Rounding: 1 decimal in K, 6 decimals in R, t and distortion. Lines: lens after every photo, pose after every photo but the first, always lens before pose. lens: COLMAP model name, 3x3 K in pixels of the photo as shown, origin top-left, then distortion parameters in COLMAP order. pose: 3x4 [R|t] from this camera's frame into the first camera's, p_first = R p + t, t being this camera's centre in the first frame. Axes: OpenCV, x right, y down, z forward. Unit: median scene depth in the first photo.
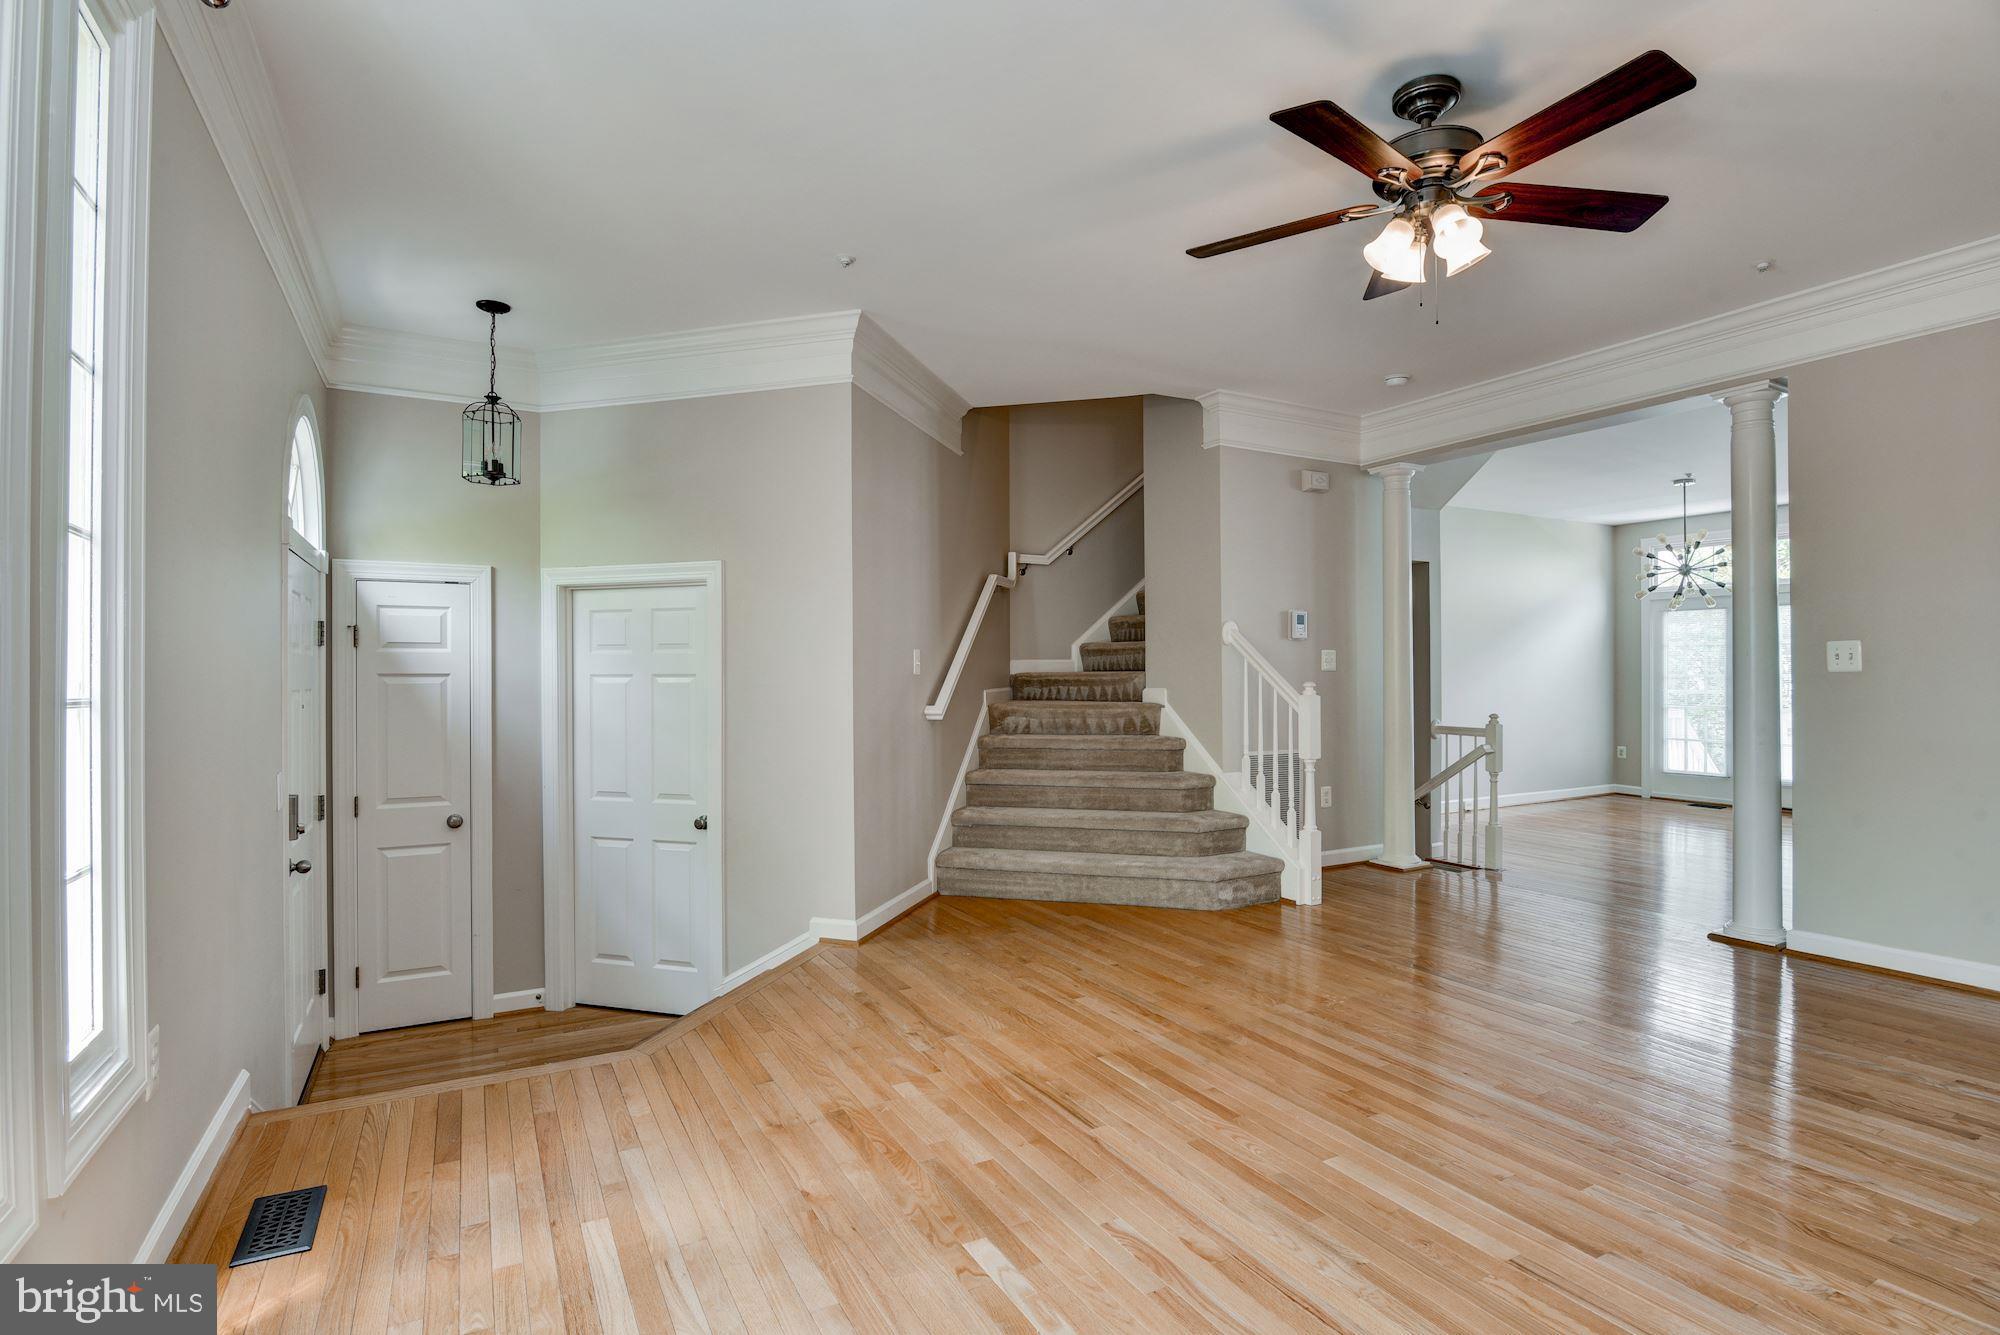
lens RADIAL K [[979.7, 0, 1000.3], [0, 979.7, 672.9], [0, 0, 1]] dist [-0.017701, -0.001970]
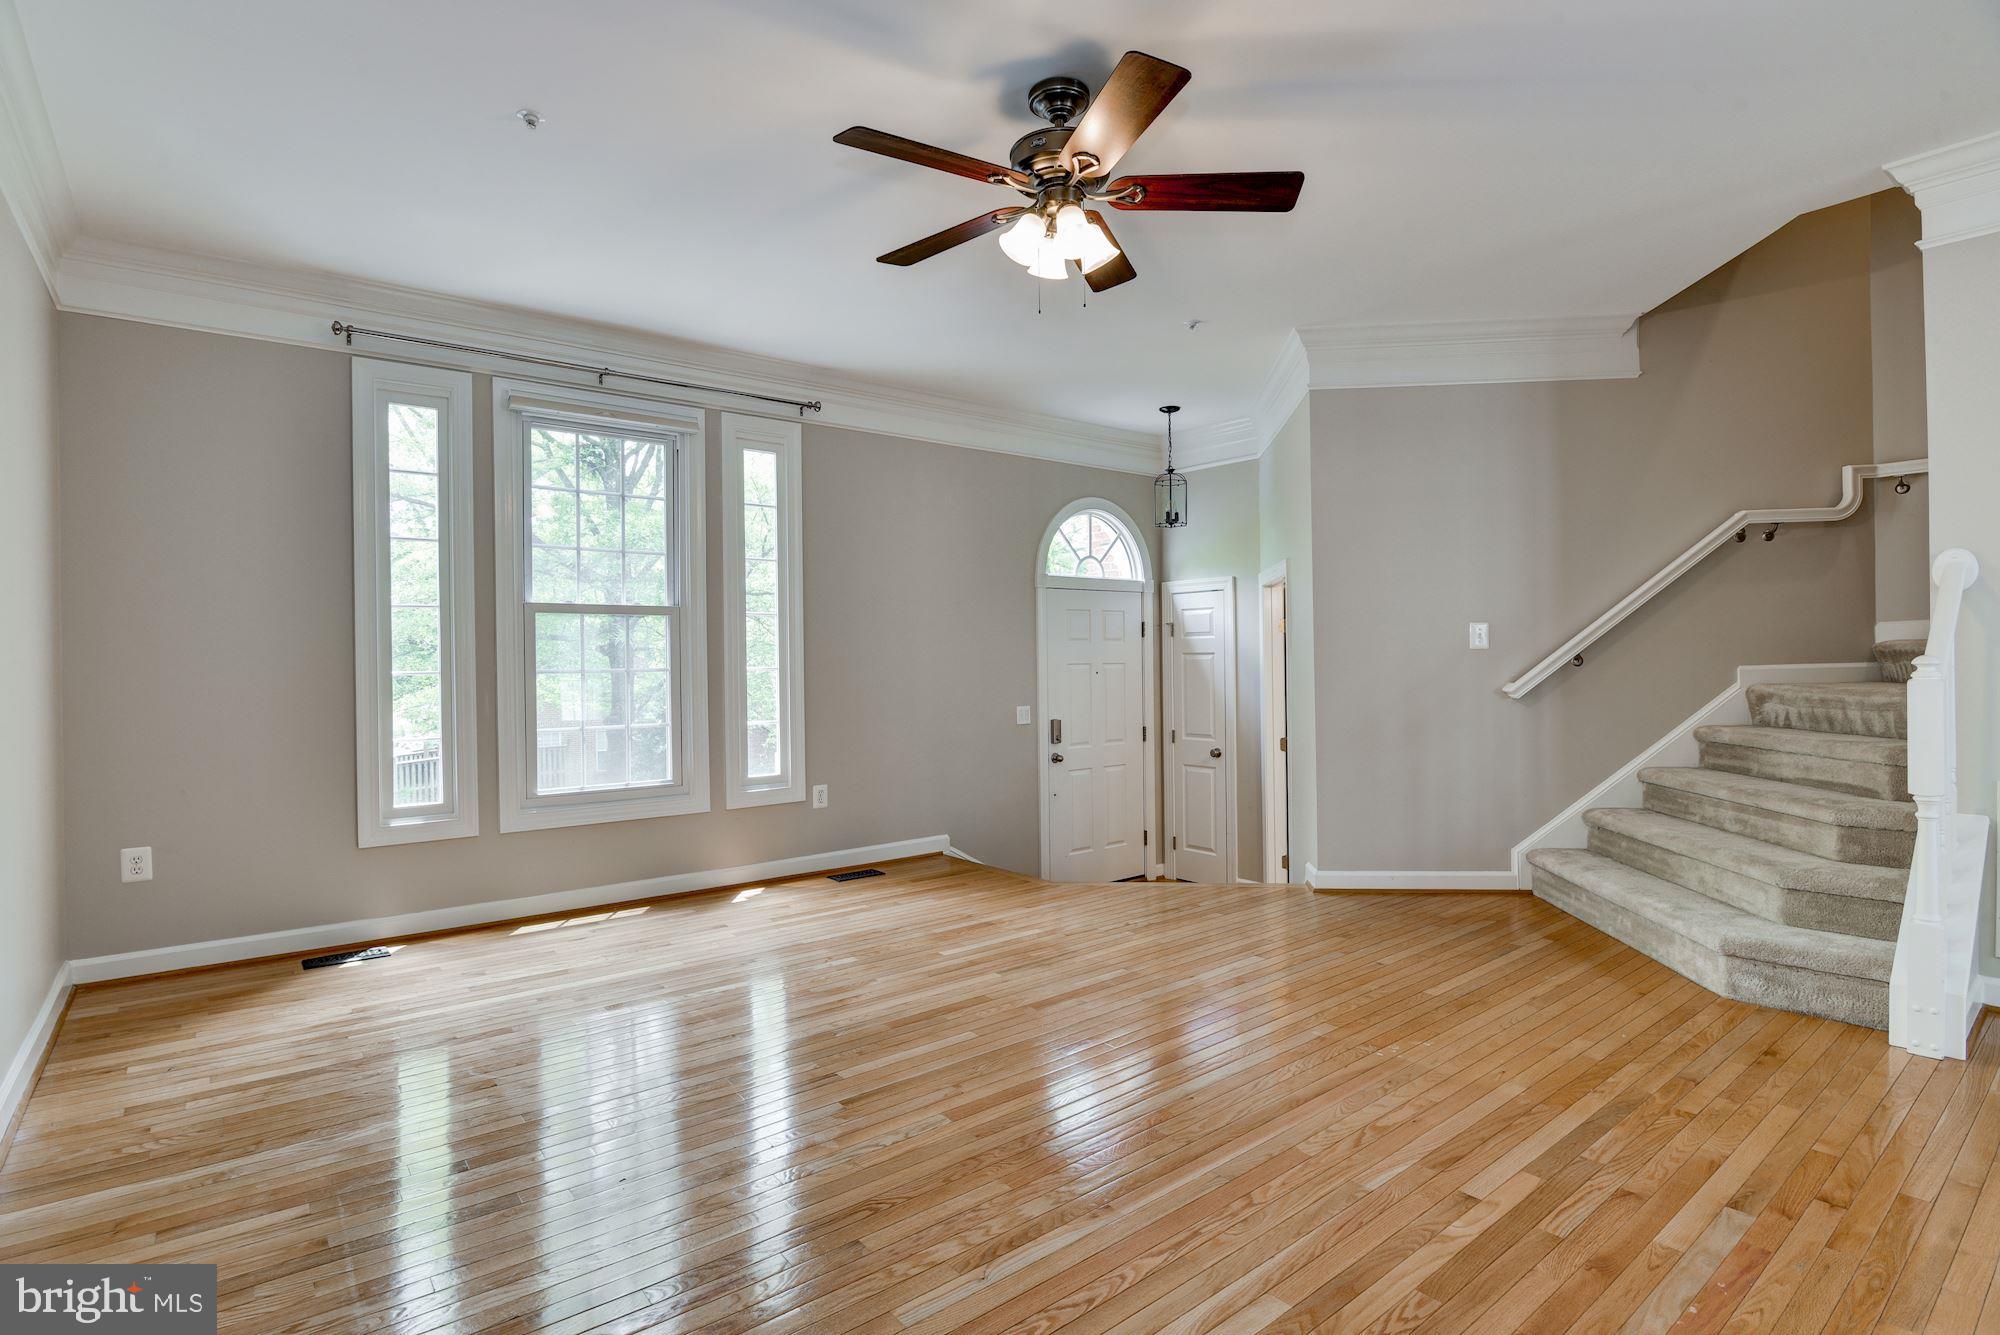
lens RADIAL K [[979.7, 0, 1000.3], [0, 979.7, 672.9], [0, 0, 1]] dist [-0.017701, -0.001970]
pose [[0.171607, 0.014705, -0.985056, 0.879286], [0.015489, 0.999725, 0.017622, 0.000950], [0.985044, -0.018281, 0.171332, 0.449941]]
